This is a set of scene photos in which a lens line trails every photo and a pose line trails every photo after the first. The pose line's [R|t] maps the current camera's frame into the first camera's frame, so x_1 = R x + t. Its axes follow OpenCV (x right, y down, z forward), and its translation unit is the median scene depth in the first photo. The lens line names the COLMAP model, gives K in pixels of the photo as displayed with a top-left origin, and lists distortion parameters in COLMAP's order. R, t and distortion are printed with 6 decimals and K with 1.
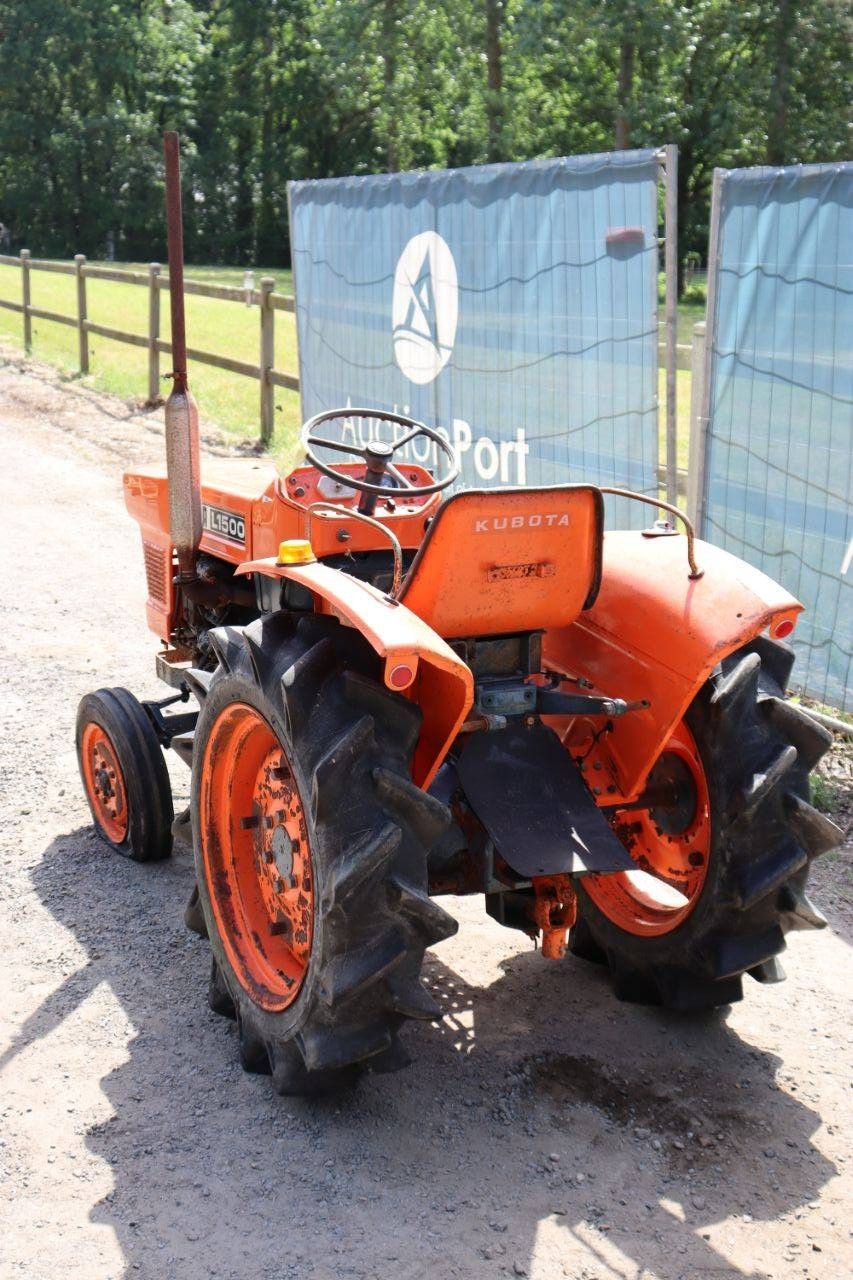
lens RADIAL K [[1660.7, 0, 426.5], [0, 1660.7, 640.0], [0, 0, 1]] dist [0.003530, 0.226596]
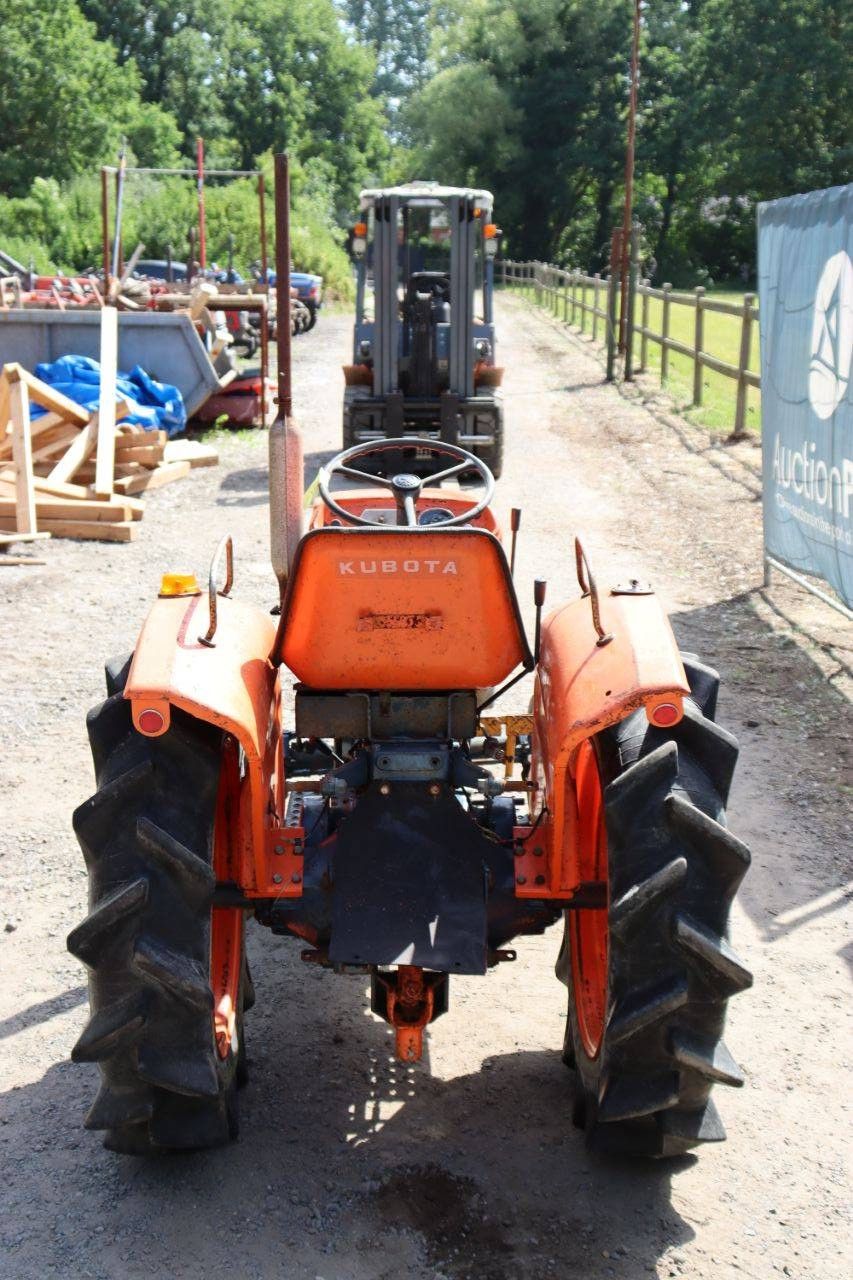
lens RADIAL K [[1660.7, 0, 426.5], [0, 1660.7, 640.0], [0, 0, 1]] dist [0.003530, 0.226596]
pose [[0.896153, 0.079393, -0.436585, 0.275580], [-0.087991, 0.996121, 0.000530, -0.019818], [0.434934, 0.037941, 0.899663, 0.119496]]
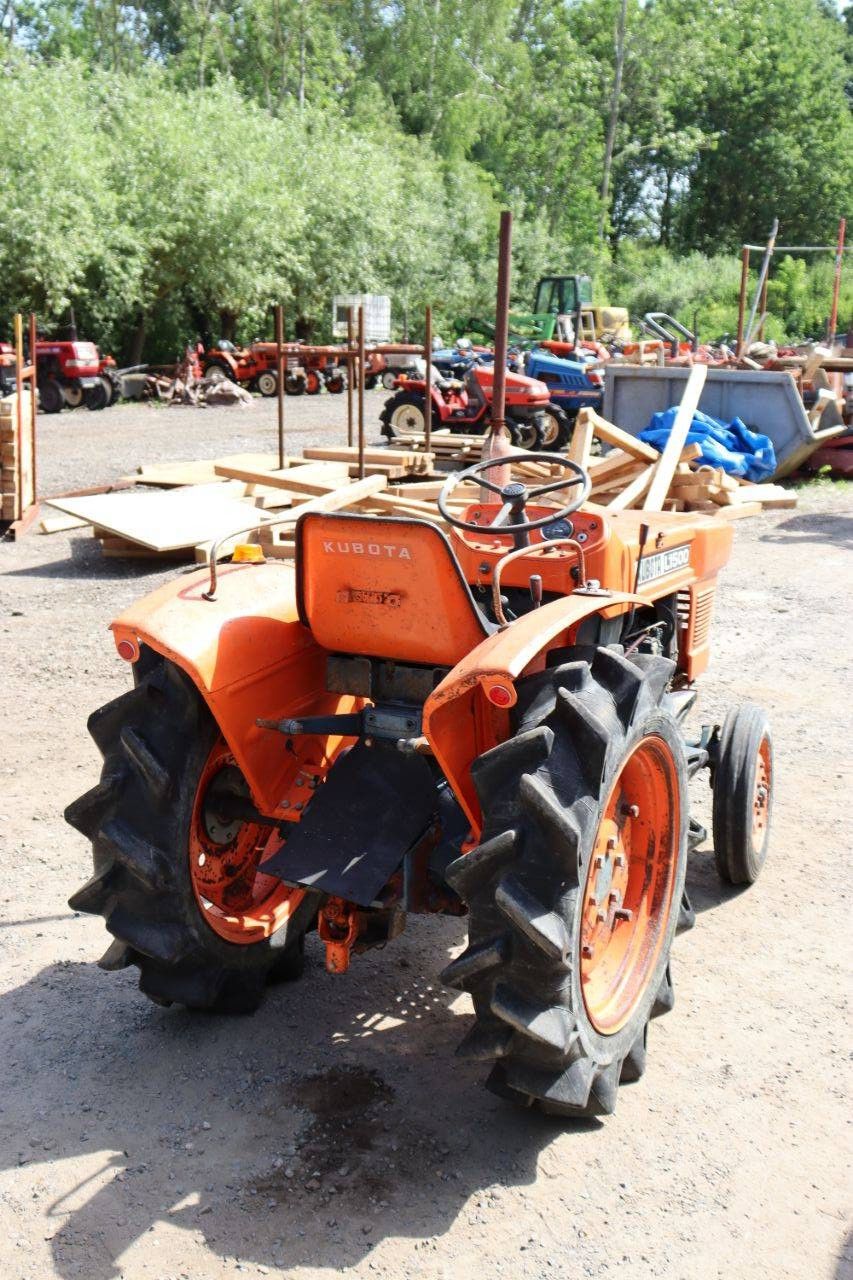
lens RADIAL K [[1456.0, 0, 405.1], [0, 1456.0, 644.0], [0, 0, 1]] dist [-0.061713, 0.202196]
pose [[0.569905, 0.155103, -0.806940, 0.483840], [-0.188529, 0.980509, 0.055315, -0.040155], [0.799791, 0.120608, 0.588038, 0.289512]]
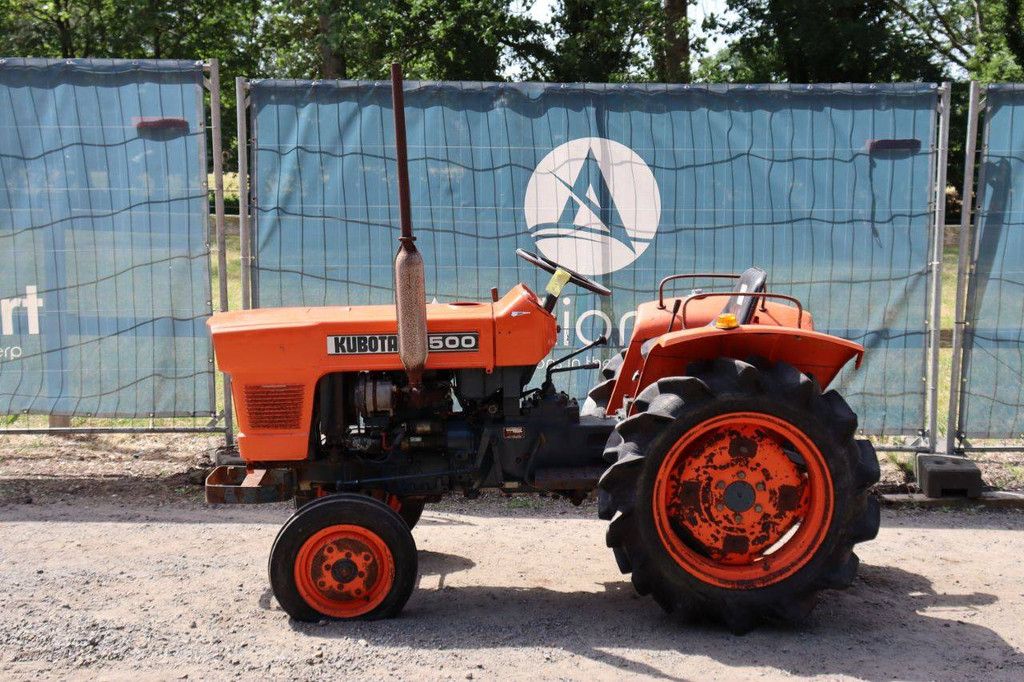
lens RADIAL K [[1477.9, 0, 538.4], [0, 1477.9, 341.8], [0, 0, 1]] dist [0.036290, 0.383690]
pose [[0.415888, -0.140786, 0.898452, -0.885552], [0.206013, 0.976846, 0.057709, -0.092117], [-0.885774, 0.161092, 0.435262, 0.291932]]
